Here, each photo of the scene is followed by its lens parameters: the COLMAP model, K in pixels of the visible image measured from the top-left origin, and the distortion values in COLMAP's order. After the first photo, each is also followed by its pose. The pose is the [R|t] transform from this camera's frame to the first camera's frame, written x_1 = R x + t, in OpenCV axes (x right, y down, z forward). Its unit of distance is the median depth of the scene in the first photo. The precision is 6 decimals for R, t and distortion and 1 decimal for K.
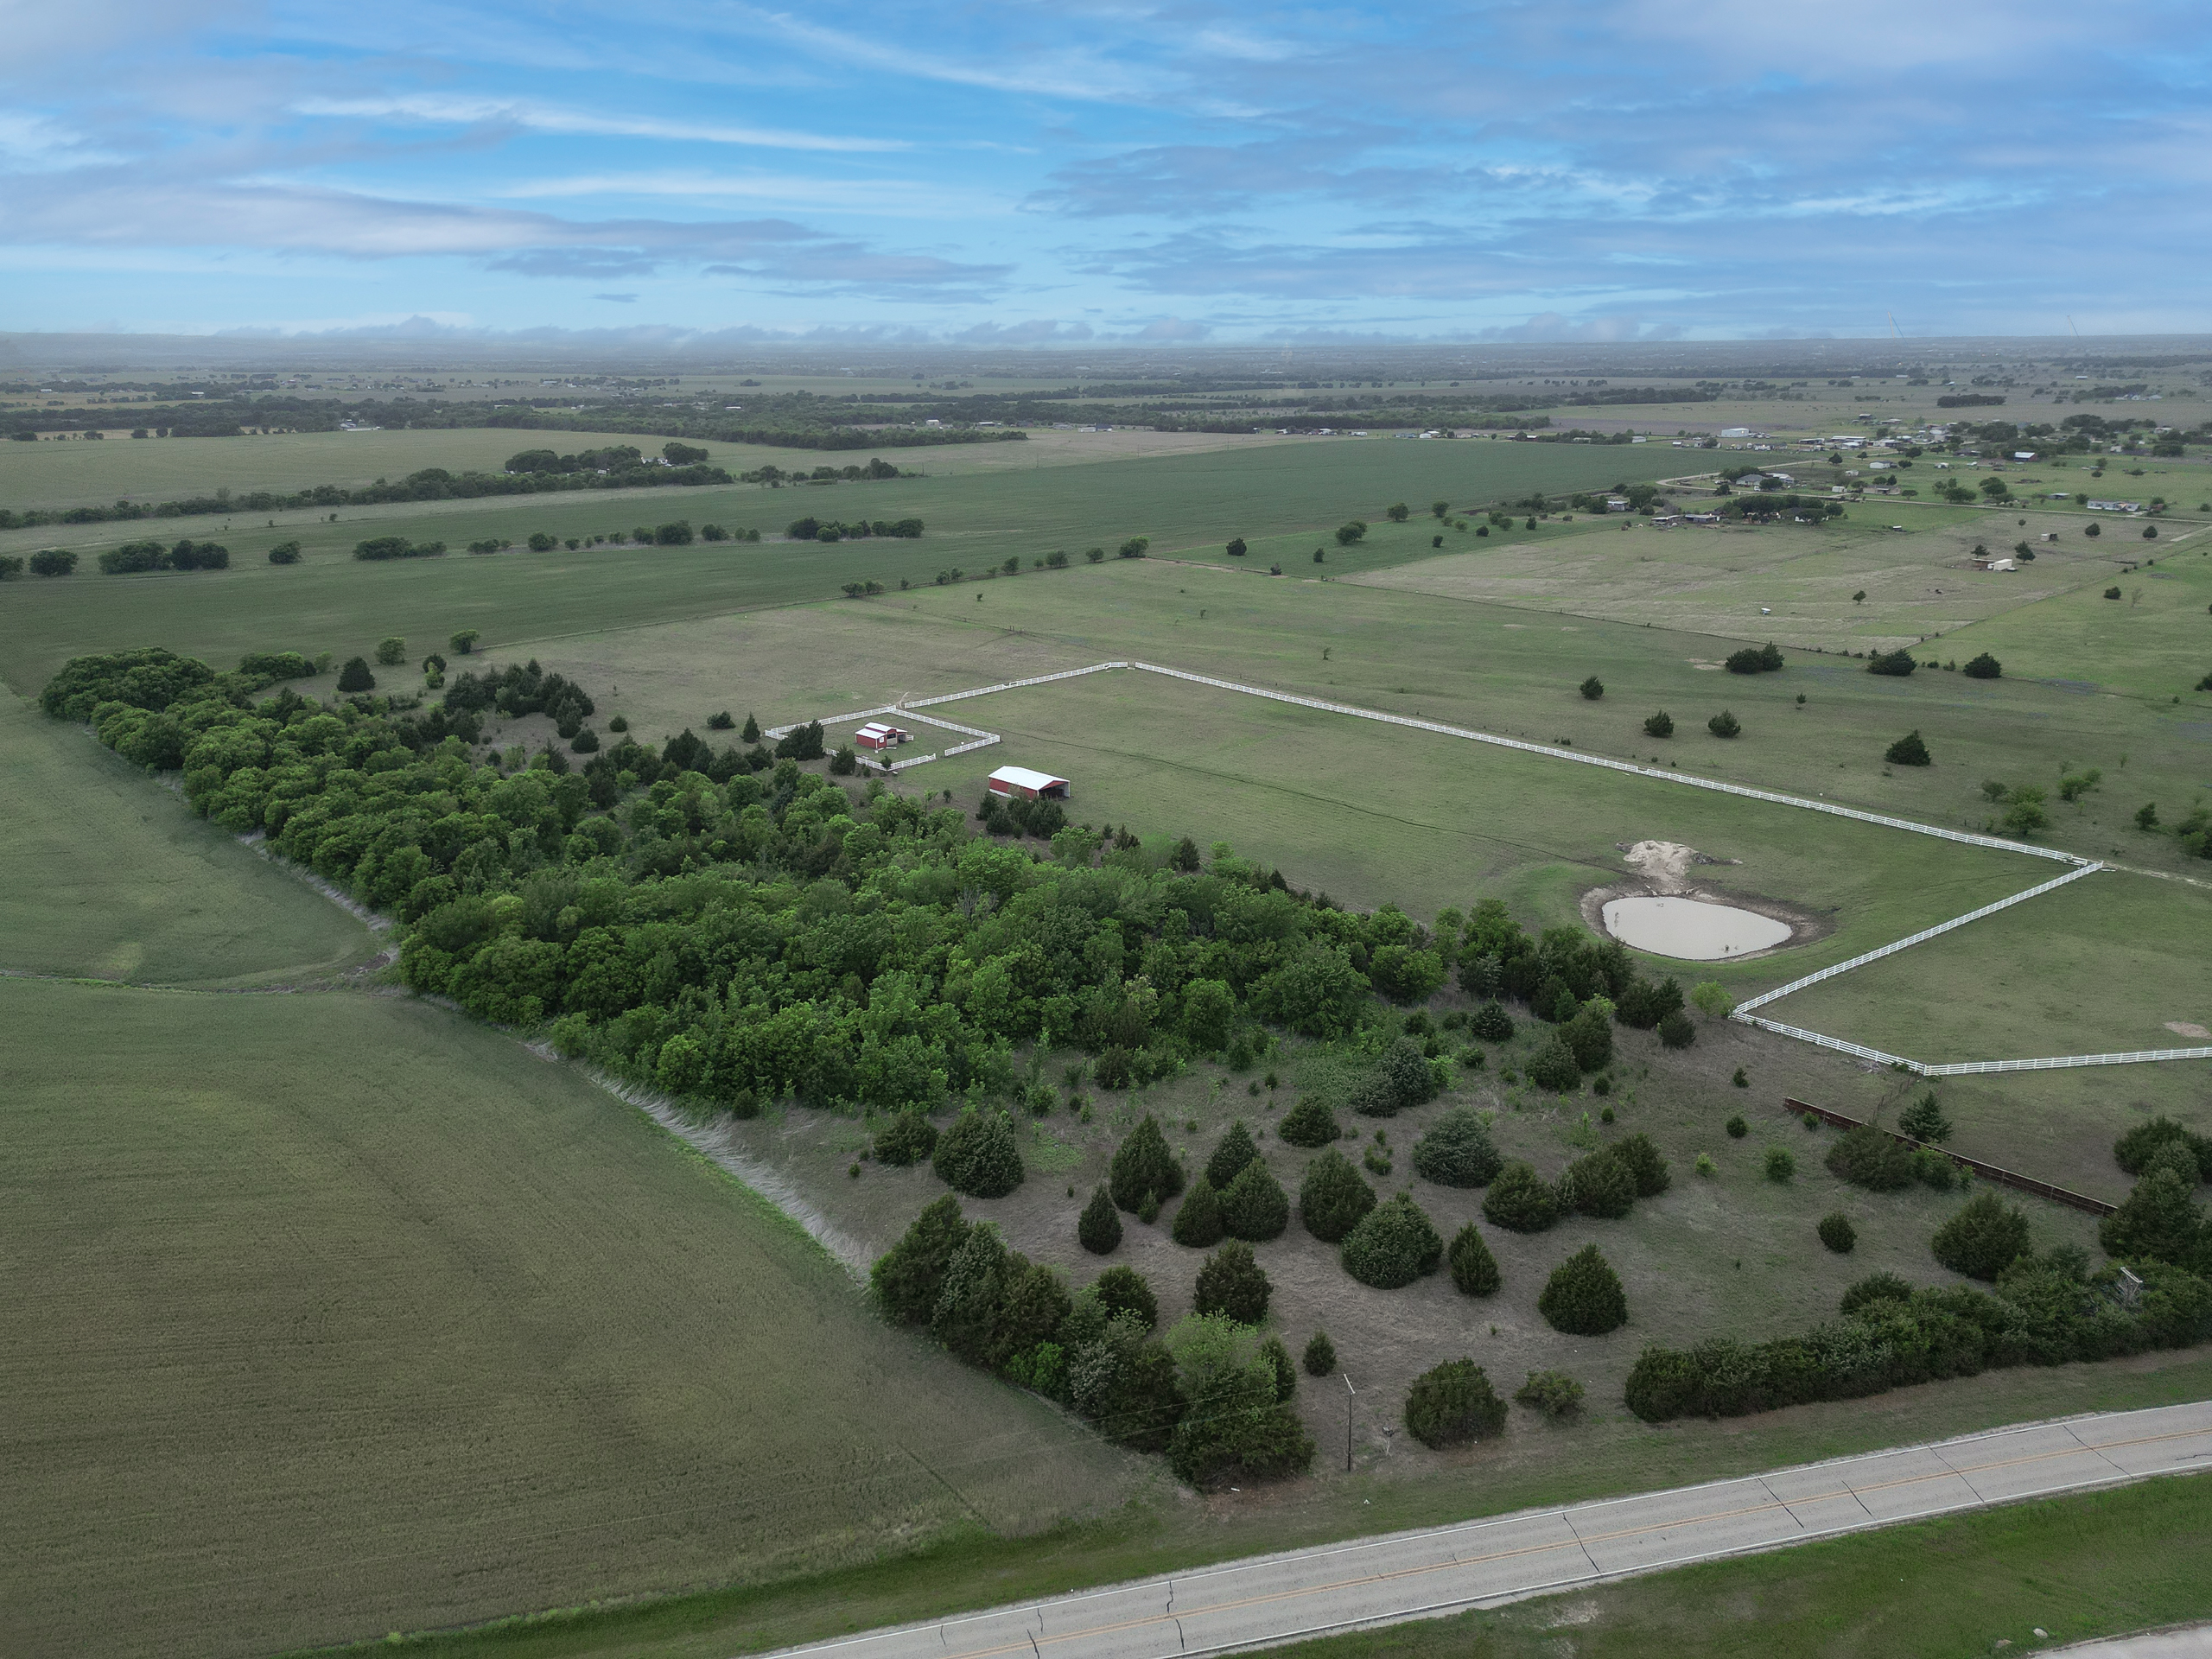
lens RADIAL K [[1533.7, 0, 1102.7], [0, 1533.7, 841.1], [0, 0, 1]] dist [0.080987, -0.078371]
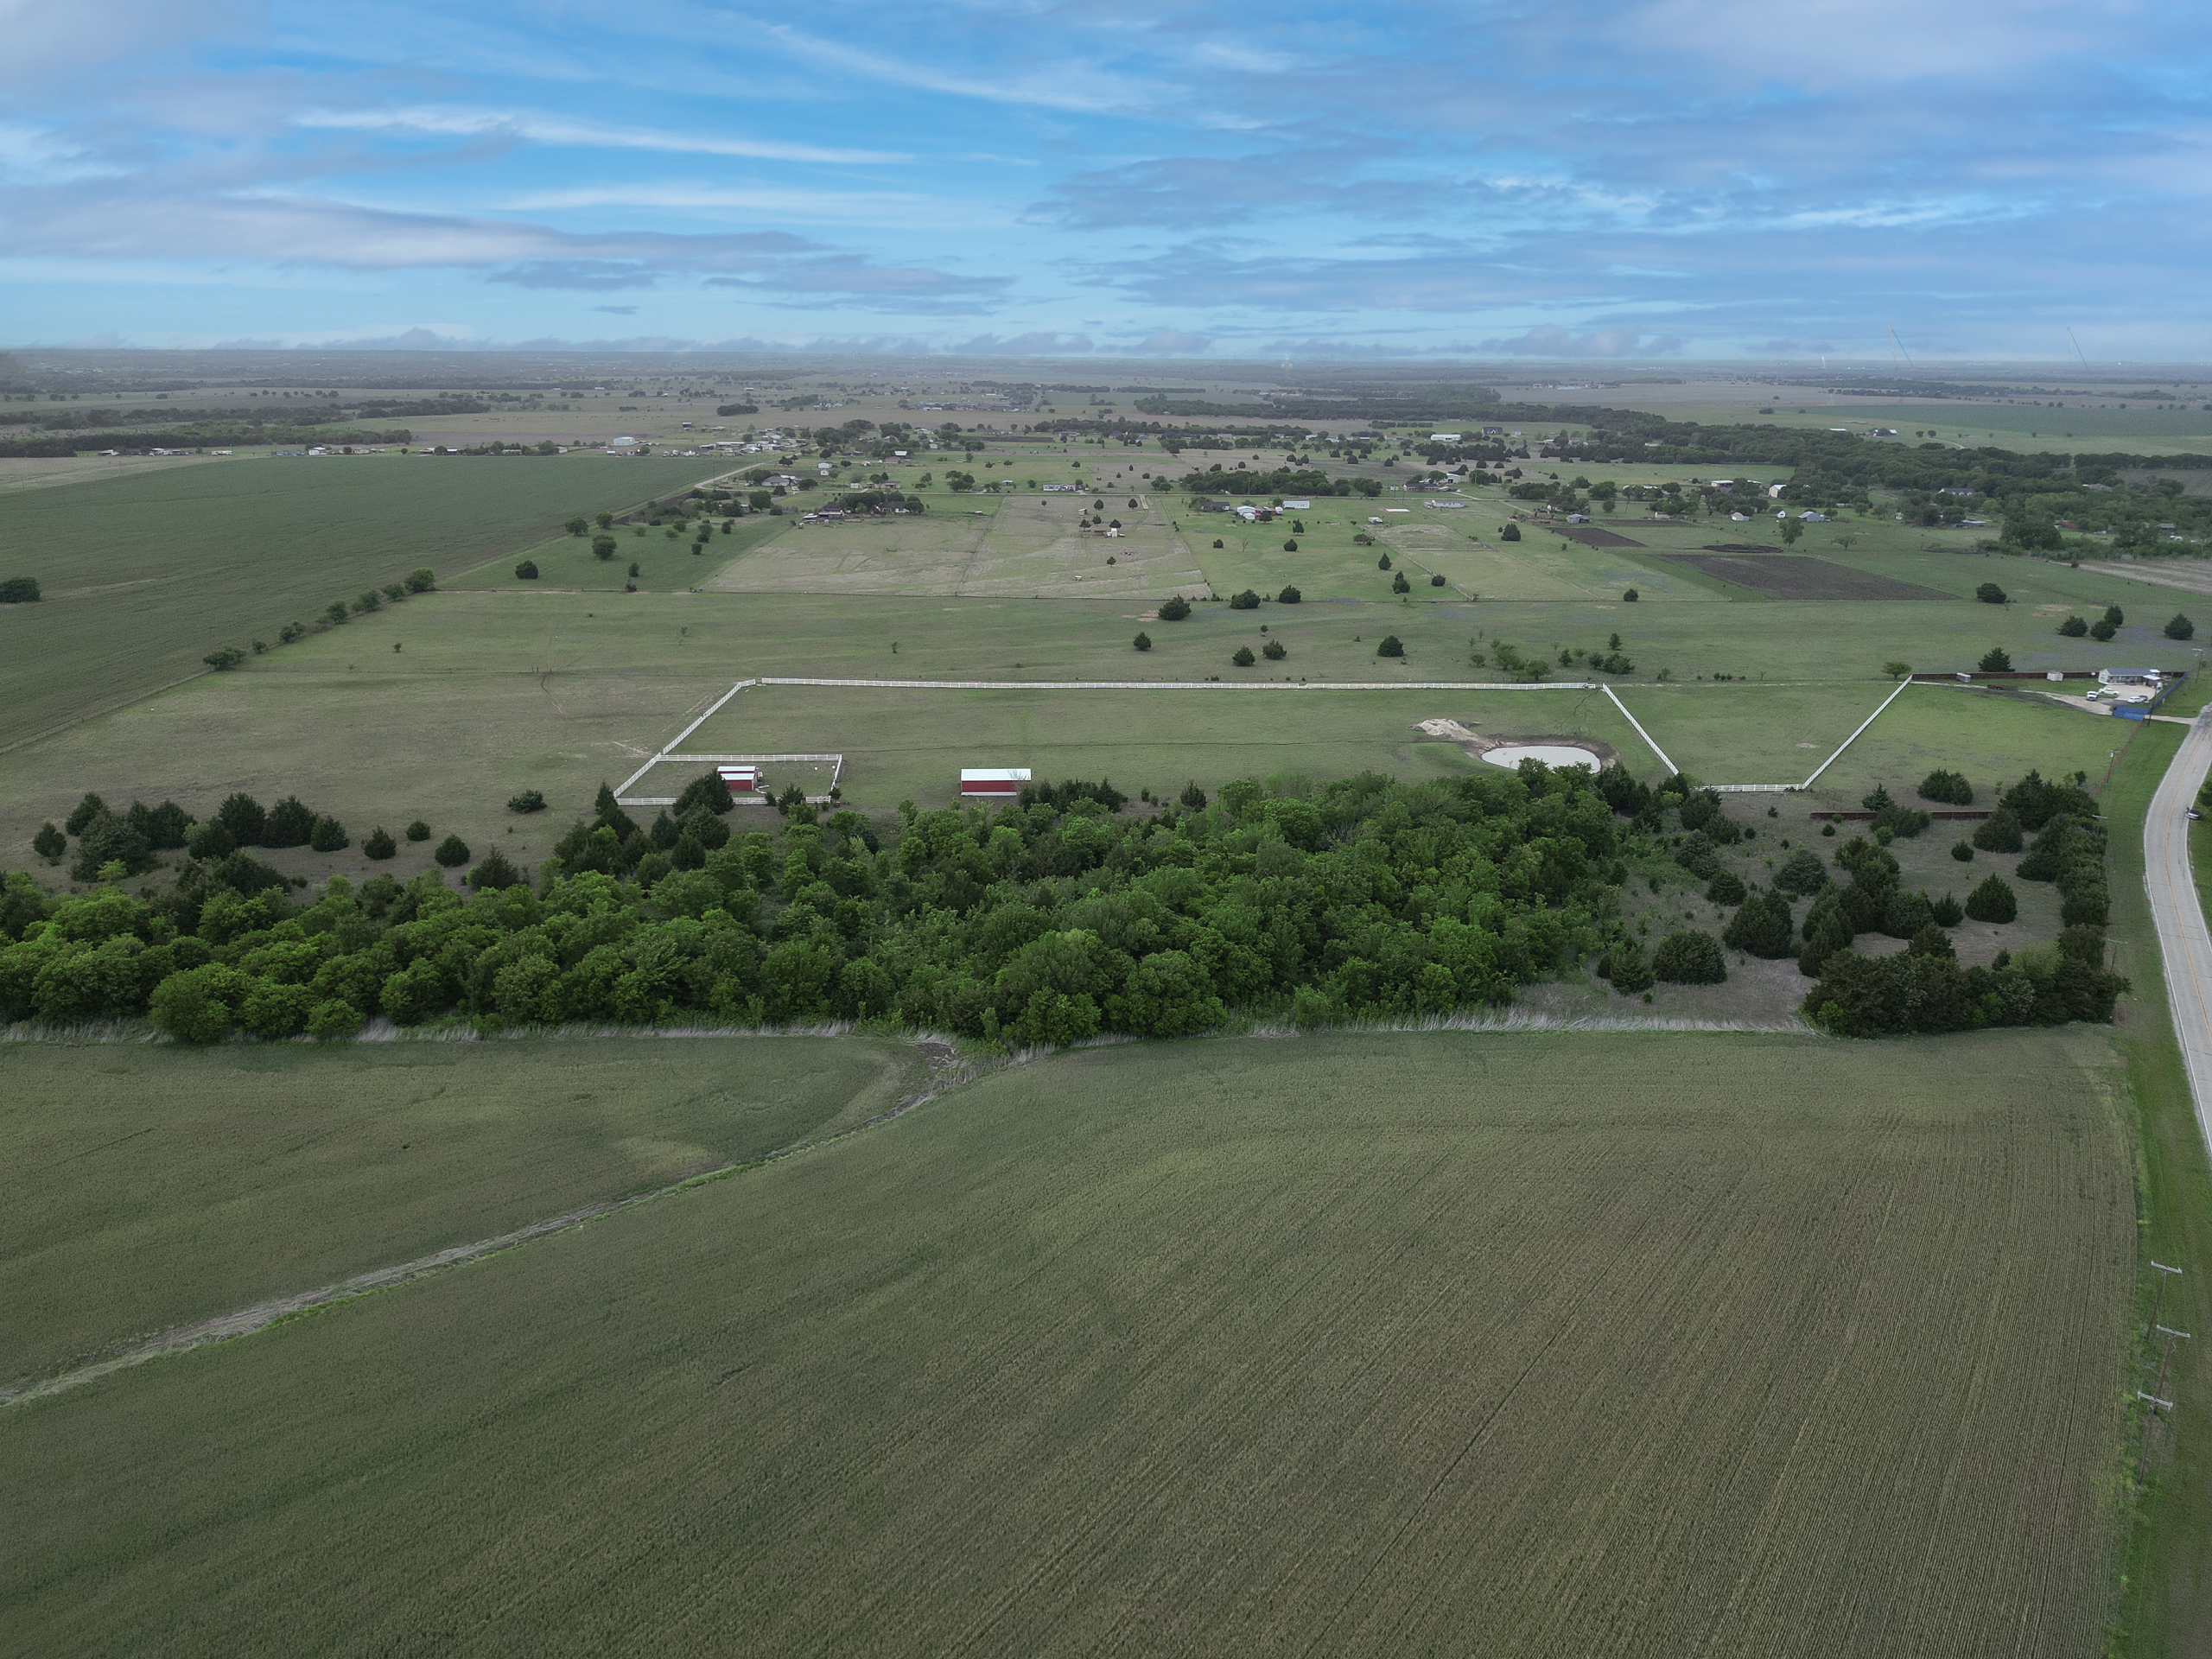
lens RADIAL K [[1533.7, 0, 1102.7], [0, 1533.7, 841.1], [0, 0, 1]] dist [0.080987, -0.078371]
pose [[0.674904, -0.218375, 0.704853, -0.868669], [0.223121, 0.970887, 0.087156, -0.083353], [-0.703365, 0.098445, 0.703979, 0.251587]]
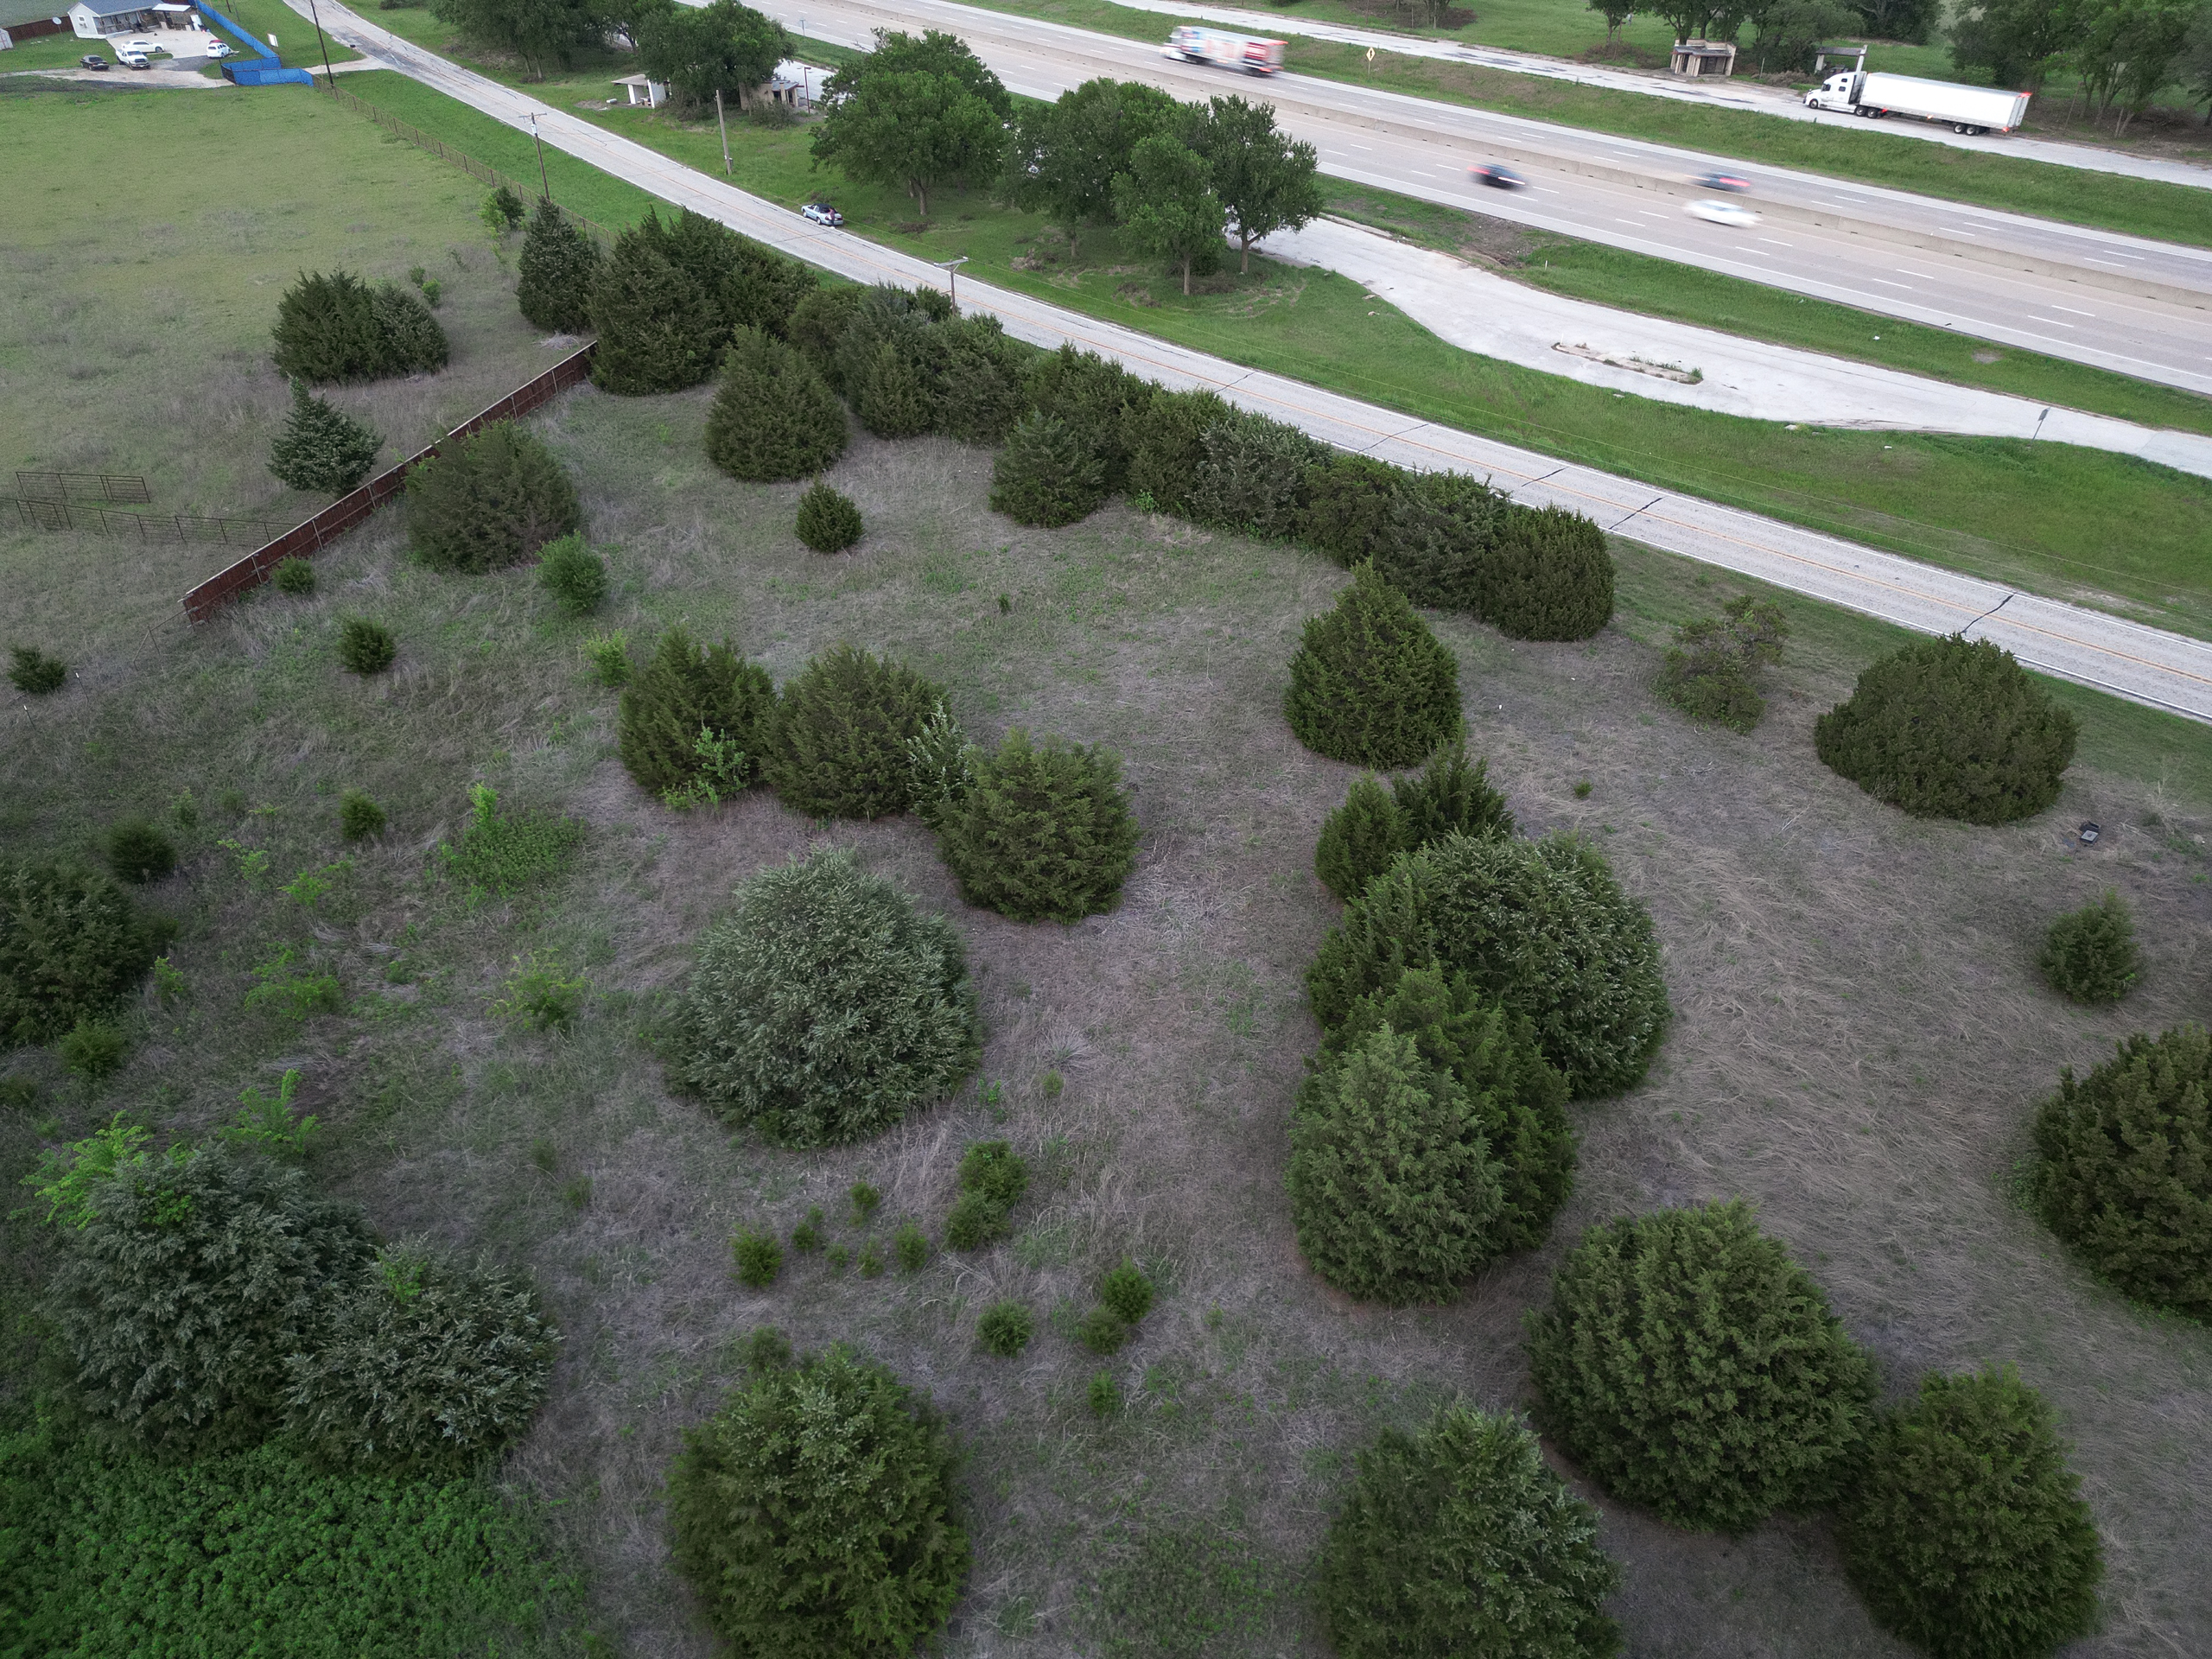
lens RADIAL K [[1552.9, 0, 1106.0], [0, 1552.9, 829.5], [0, 0, 1]] dist [0.056298, -0.042649]
pose [[-0.541941, -0.476016, 0.692610, 0.011025], [0.262673, 0.686899, 0.677623, -0.000365], [-0.798312, 0.549162, -0.247223, 0.653533]]
